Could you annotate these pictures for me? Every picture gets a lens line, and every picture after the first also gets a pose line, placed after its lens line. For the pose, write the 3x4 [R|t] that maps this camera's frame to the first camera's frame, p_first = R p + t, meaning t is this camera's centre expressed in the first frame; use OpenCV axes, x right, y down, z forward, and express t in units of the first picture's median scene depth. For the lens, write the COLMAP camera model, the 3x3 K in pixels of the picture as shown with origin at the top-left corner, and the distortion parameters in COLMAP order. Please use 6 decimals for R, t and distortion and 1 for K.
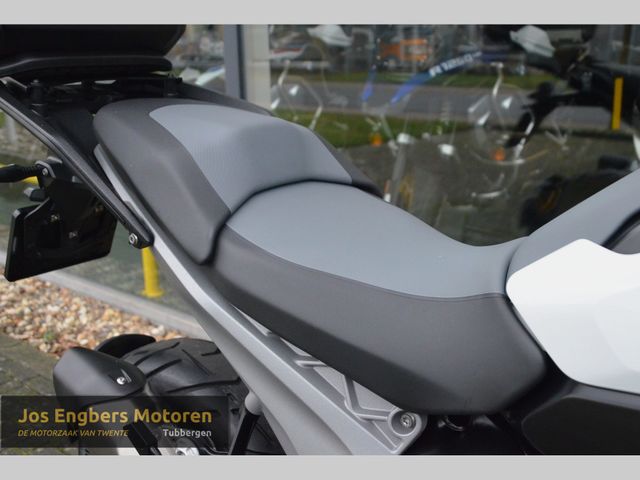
lens RADIAL K [[718.7, 0, 320.0], [0, 718.7, 240.0], [0, 0, 1]] dist [-0.076035, 0.338164]
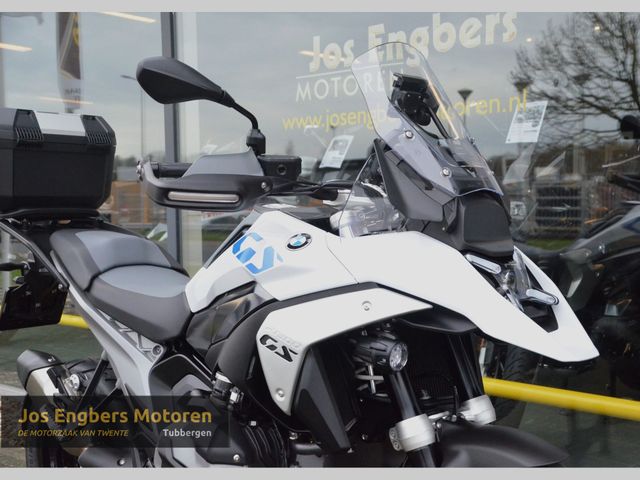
lens RADIAL K [[900.6, 0, 320.0], [0, 900.6, 240.0], [0, 0, 1]] dist [0.085369, 0.002403]
pose [[0.997854, 0.006136, -0.065185, 0.734476], [-0.020708, 0.974066, -0.225313, 0.481604], [0.062112, 0.226180, 0.972103, -1.741865]]
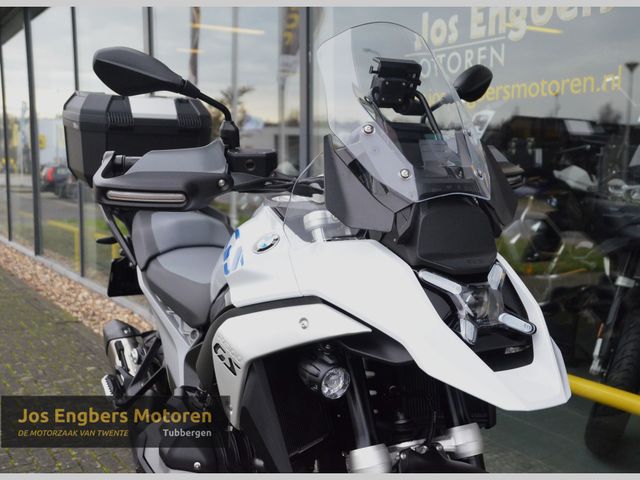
lens RADIAL K [[812.1, 0, 320.0], [0, 812.1, 240.0], [0, 0, 1]] dist [-0.026186, -0.051483]
pose [[0.937983, 0.049173, -0.343177, 1.247994], [-0.107675, 0.982256, -0.153556, 0.265809], [0.329536, 0.180984, 0.926634, -1.295372]]
